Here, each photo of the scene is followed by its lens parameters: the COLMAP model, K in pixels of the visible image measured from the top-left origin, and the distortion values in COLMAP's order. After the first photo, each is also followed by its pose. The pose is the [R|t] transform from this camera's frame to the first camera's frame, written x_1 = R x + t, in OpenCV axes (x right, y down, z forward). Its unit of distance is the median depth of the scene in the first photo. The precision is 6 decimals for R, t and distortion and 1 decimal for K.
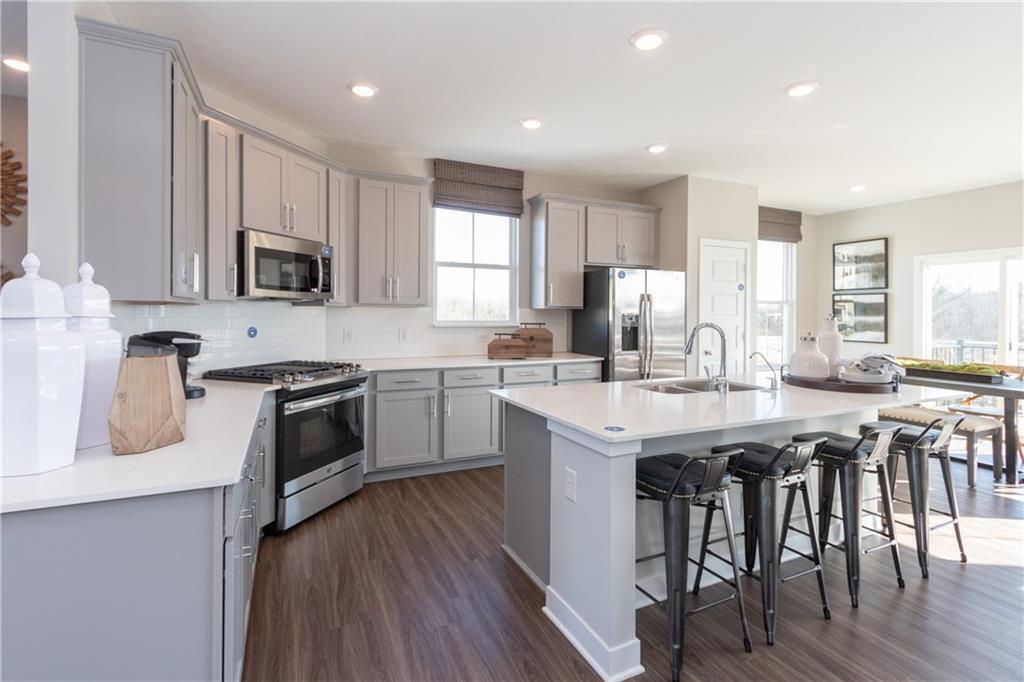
lens RADIAL K [[471.2, 0, 498.9], [0, 471.2, 314.8], [0, 0, 1]] dist [0.003870, -0.000642]
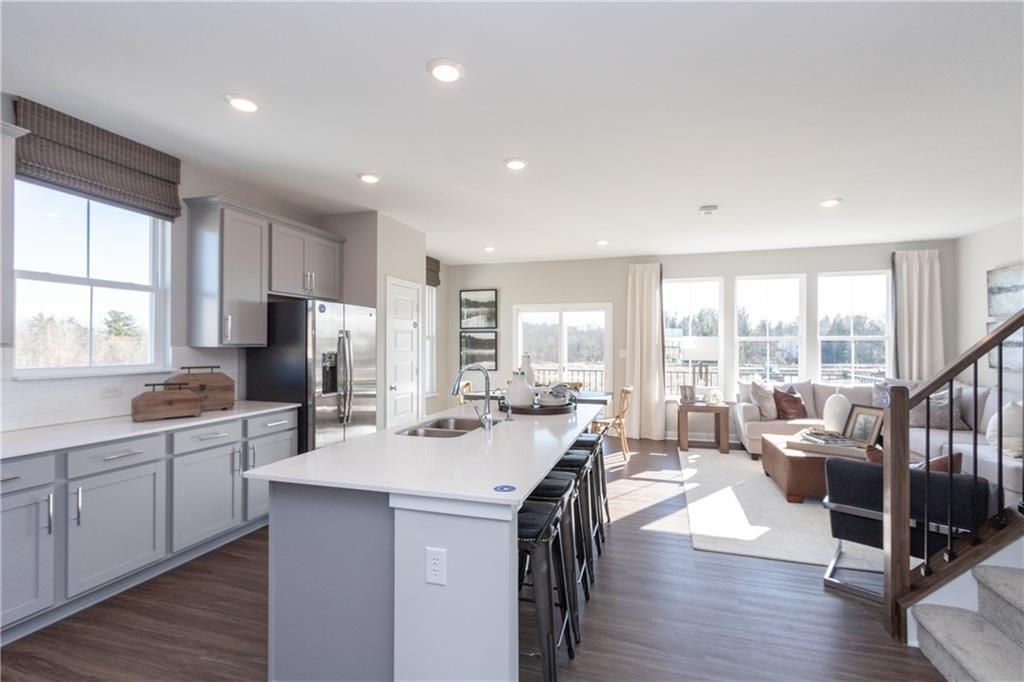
lens RADIAL K [[471.2, 0, 509.1], [0, 471.2, 342.0], [0, 0, 1]] dist [0.003870, -0.000642]
pose [[0.666627, -0.001102, 0.745391, -0.156647], [0.006579, 0.999969, -0.004405, -0.014325], [-0.745362, 0.007840, 0.666613, 0.135021]]
